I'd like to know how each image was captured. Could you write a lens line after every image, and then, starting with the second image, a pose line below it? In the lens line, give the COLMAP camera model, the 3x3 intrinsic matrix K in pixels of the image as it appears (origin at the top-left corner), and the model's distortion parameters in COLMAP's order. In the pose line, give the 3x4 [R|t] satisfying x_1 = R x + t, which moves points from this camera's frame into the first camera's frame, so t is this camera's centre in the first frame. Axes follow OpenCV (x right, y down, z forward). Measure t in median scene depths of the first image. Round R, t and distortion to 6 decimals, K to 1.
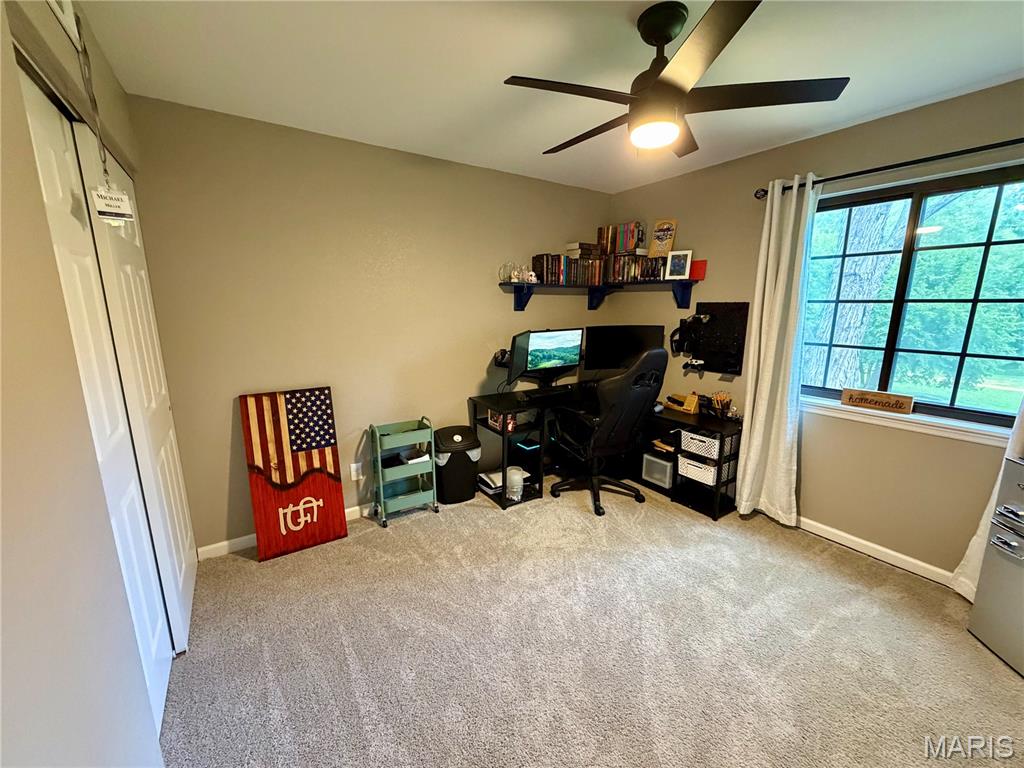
lens RADIAL K [[406.9, 0, 507.0], [0, 406.9, 385.5], [0, 0, 1]] dist [0.000364, -0.000244]
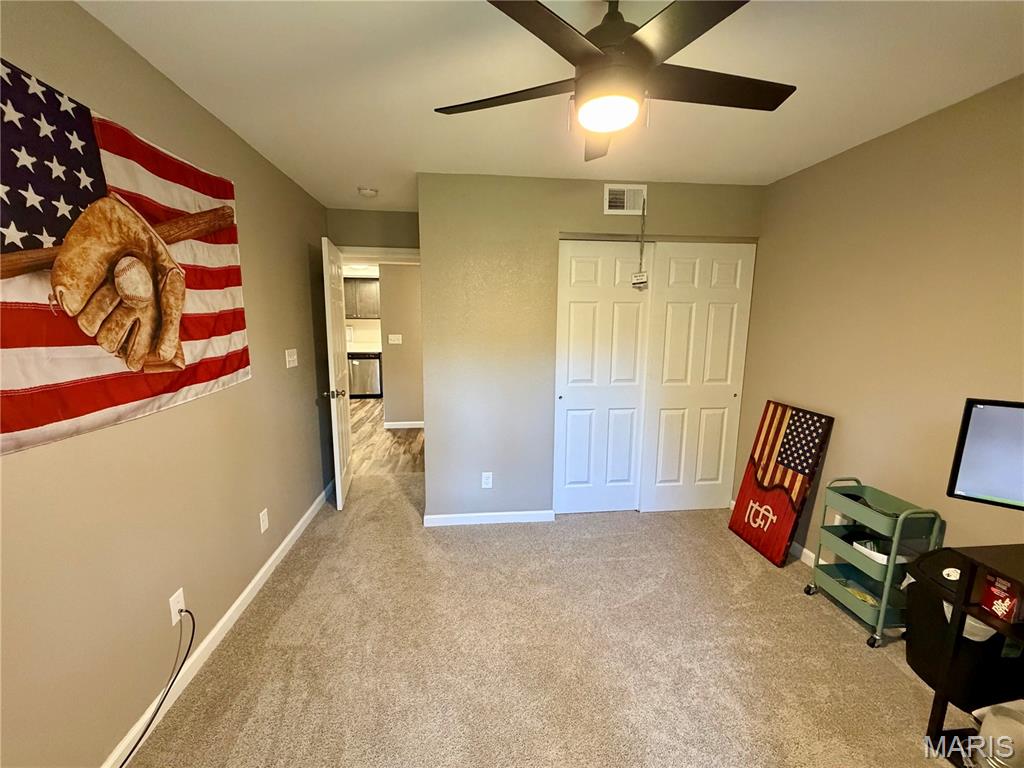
lens RADIAL K [[406.9, 0, 509.2], [0, 406.9, 384.7], [0, 0, 1]] dist [0.000364, -0.000244]
pose [[-0.461529, 0.133688, -0.876994, 0.592603], [-0.187539, 0.951534, 0.243746, -0.132576], [0.867075, 0.276967, -0.414089, 0.635661]]
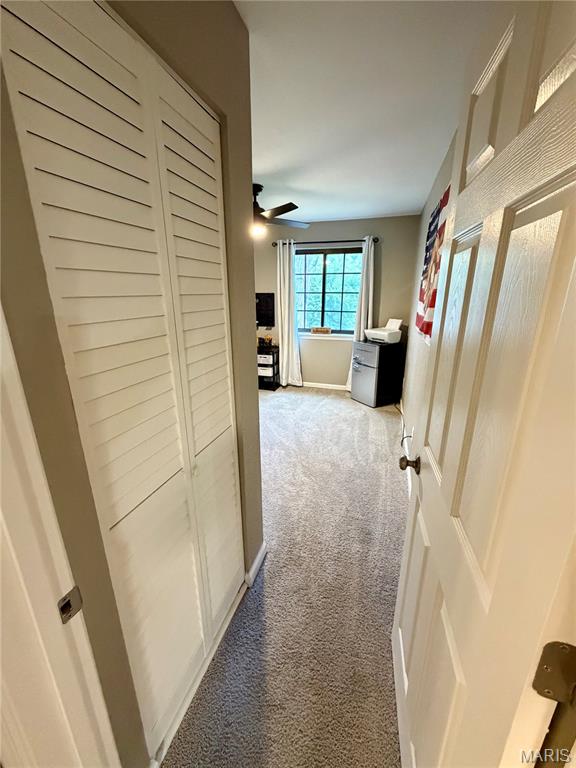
lens RADIAL K [[305.2, 0, 288.5], [0, 305.2, 382.5], [0, 0, 1]] dist [0.000364, -0.000244]
pose [[0.777722, -0.172915, 0.604359, -0.568269], [0.116104, 0.984394, 0.132240, 0.085647], [-0.617793, -0.032677, 0.785661, -0.488164]]
